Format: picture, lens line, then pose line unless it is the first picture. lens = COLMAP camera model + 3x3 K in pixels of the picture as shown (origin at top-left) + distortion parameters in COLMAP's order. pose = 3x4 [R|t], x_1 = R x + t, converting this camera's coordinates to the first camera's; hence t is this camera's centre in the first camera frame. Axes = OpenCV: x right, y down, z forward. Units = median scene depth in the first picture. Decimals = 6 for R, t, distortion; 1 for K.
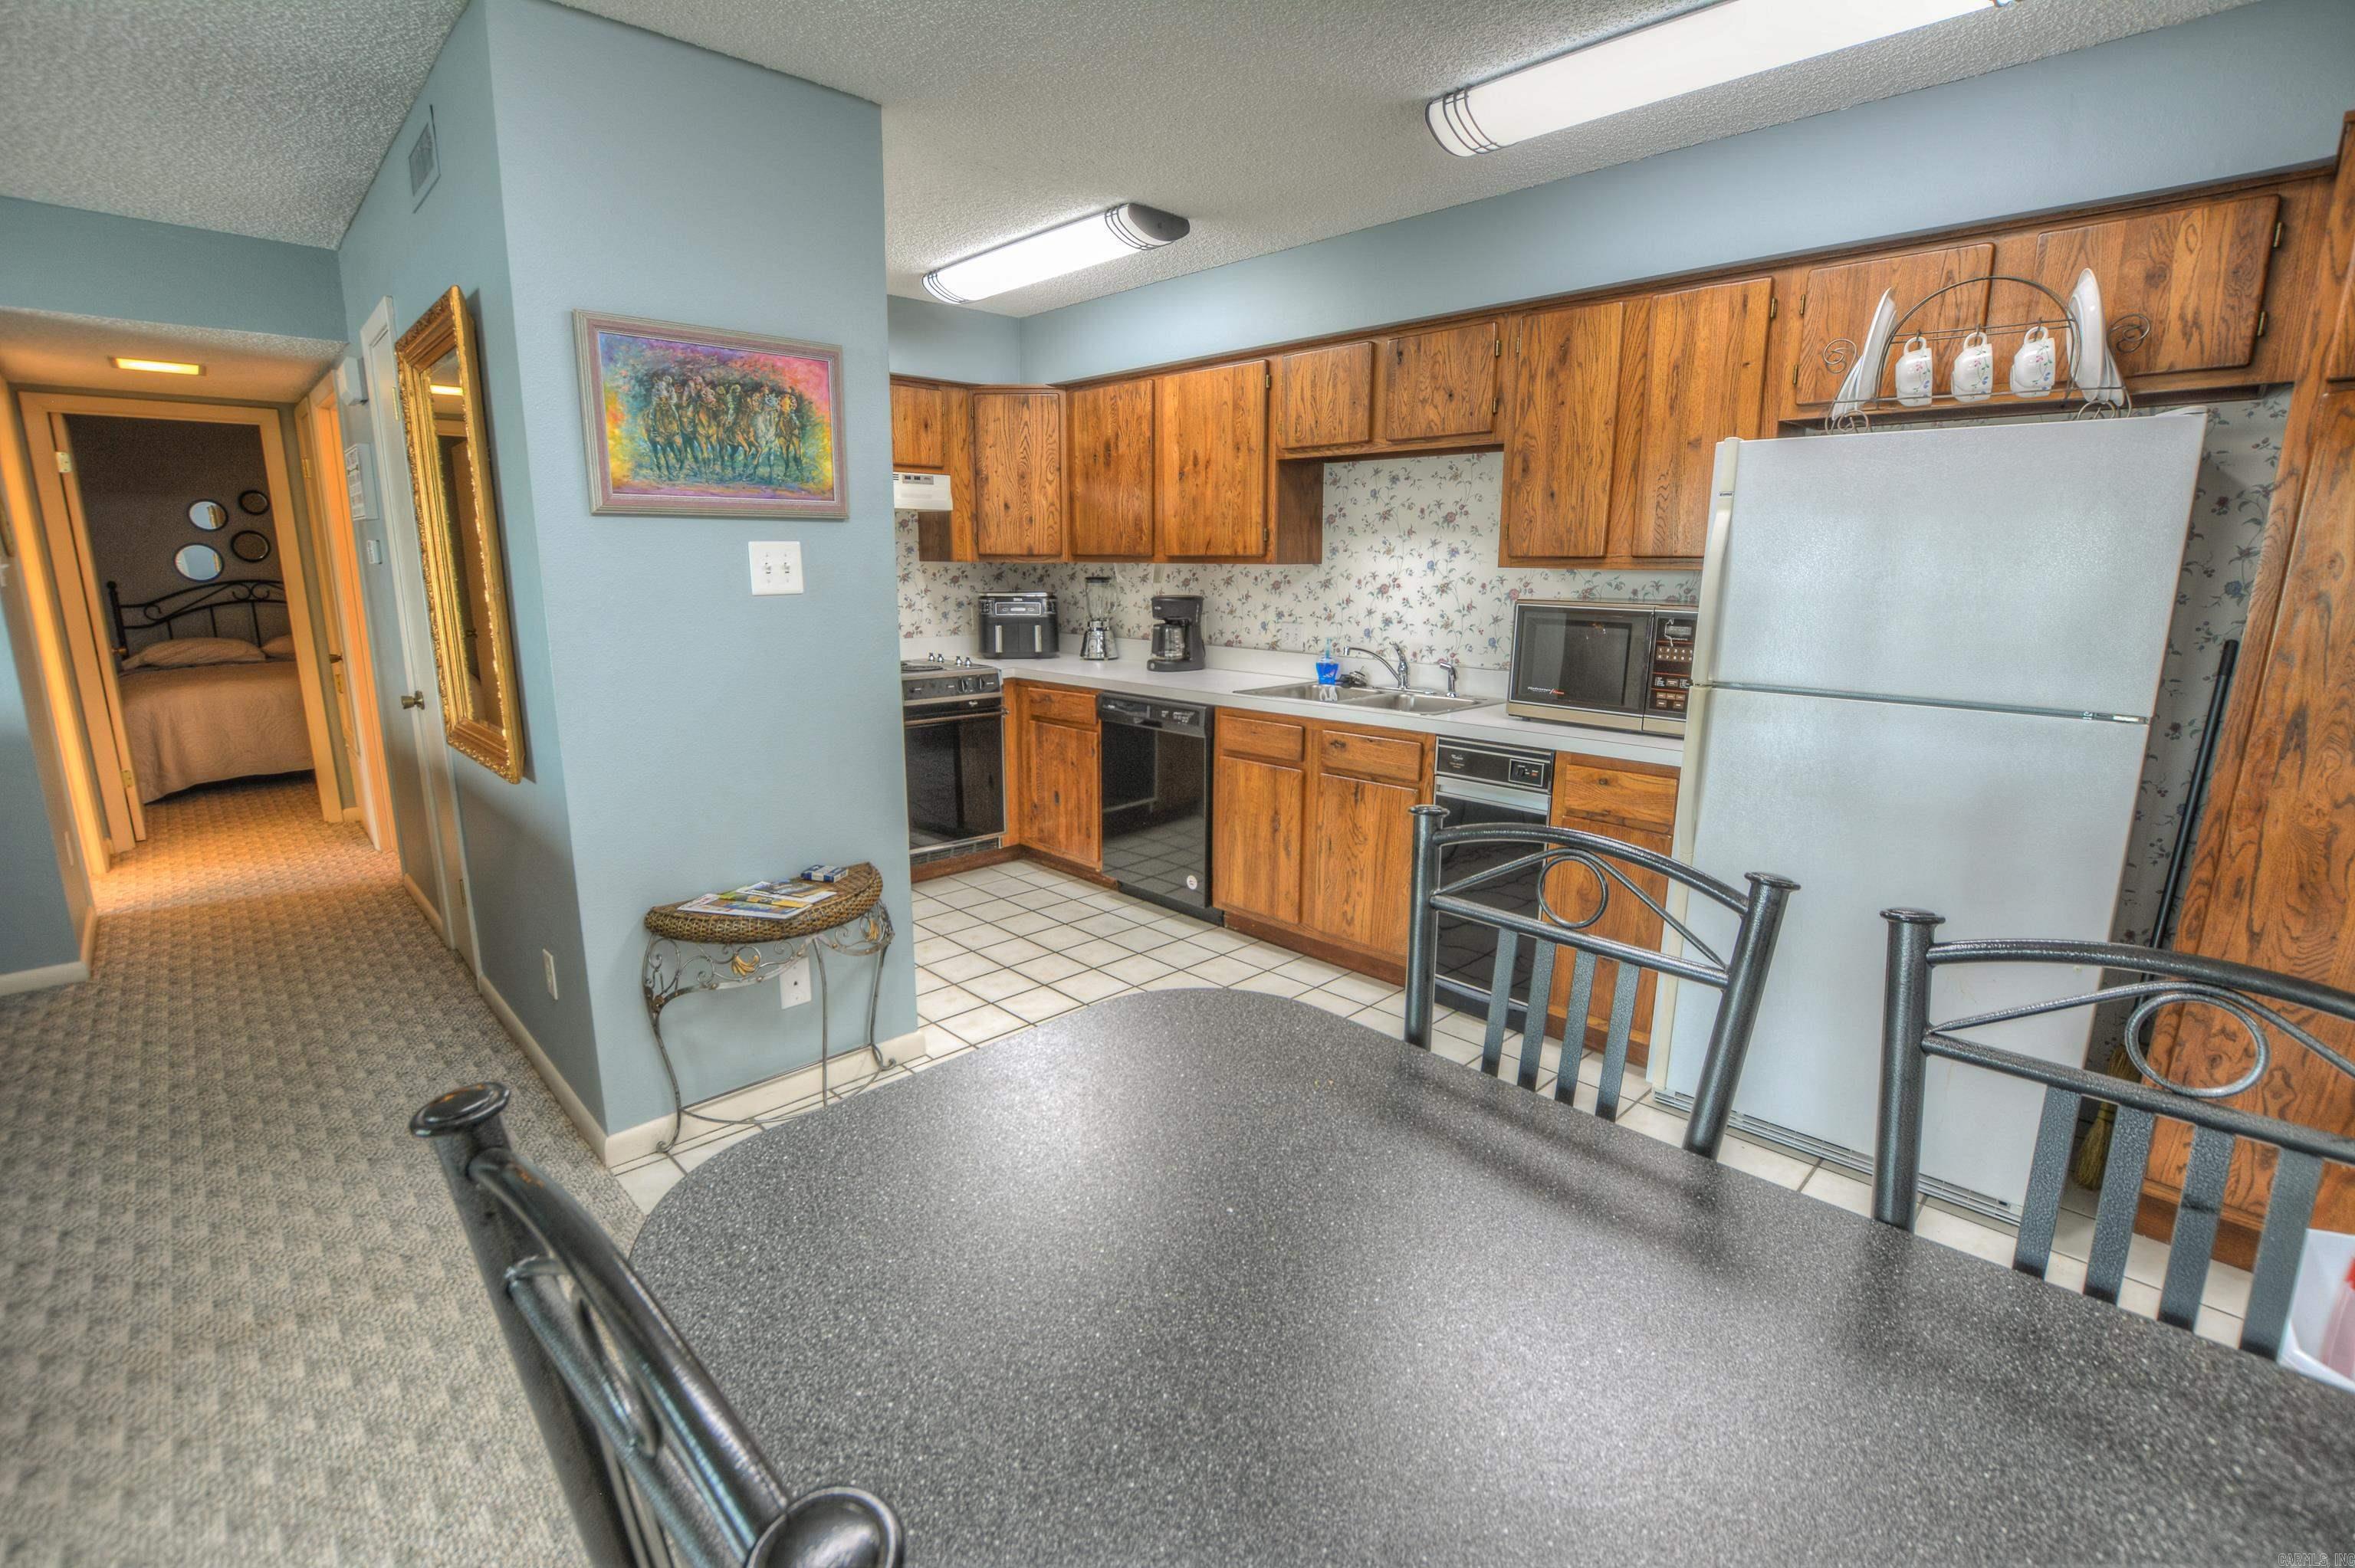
lens RADIAL K [[1033.1, 0, 1177.5], [0, 1033.1, 784.0], [0, 0, 1]] dist [-0.029065, 0.001973]
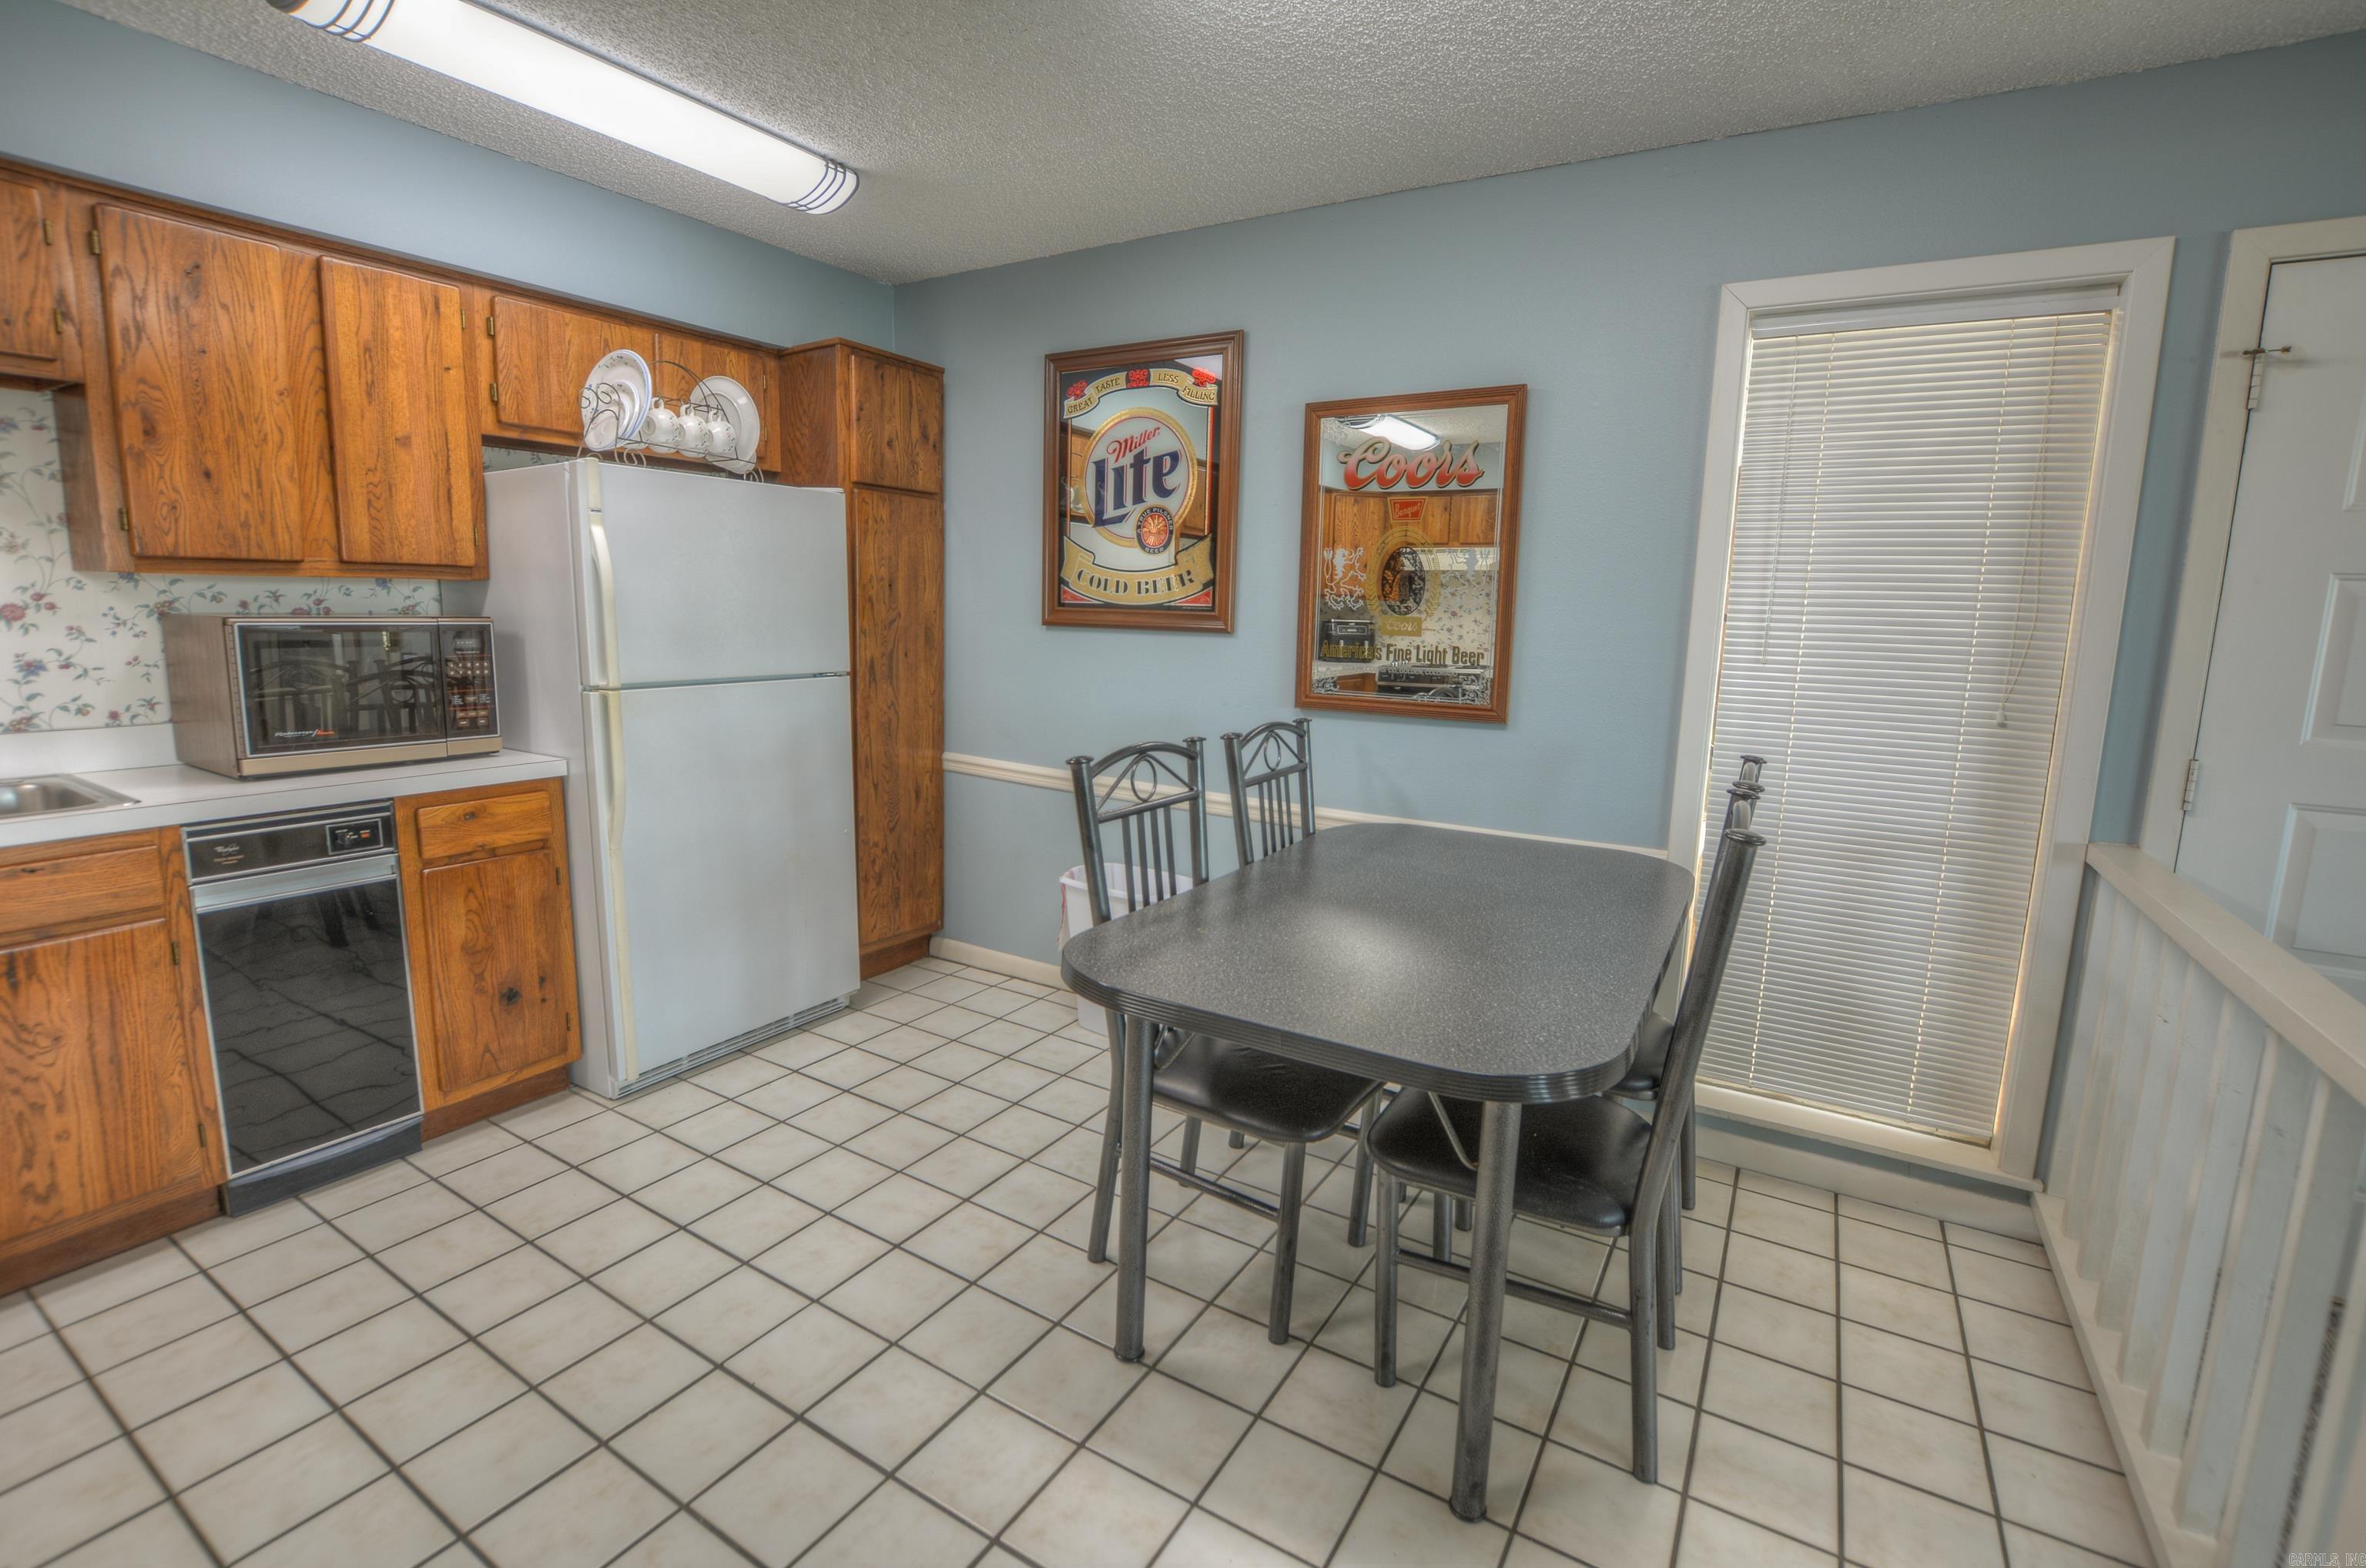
lens RADIAL K [[1038.1, 0, 1183.0], [0, 1038.1, 784.0], [0, 0, 1]] dist [-0.029065, 0.001973]
pose [[-0.249868, -0.179378, 0.951520, -0.563242], [0.175556, 0.958012, 0.226702, -0.117253], [-0.952232, 0.223691, -0.207885, 0.566477]]
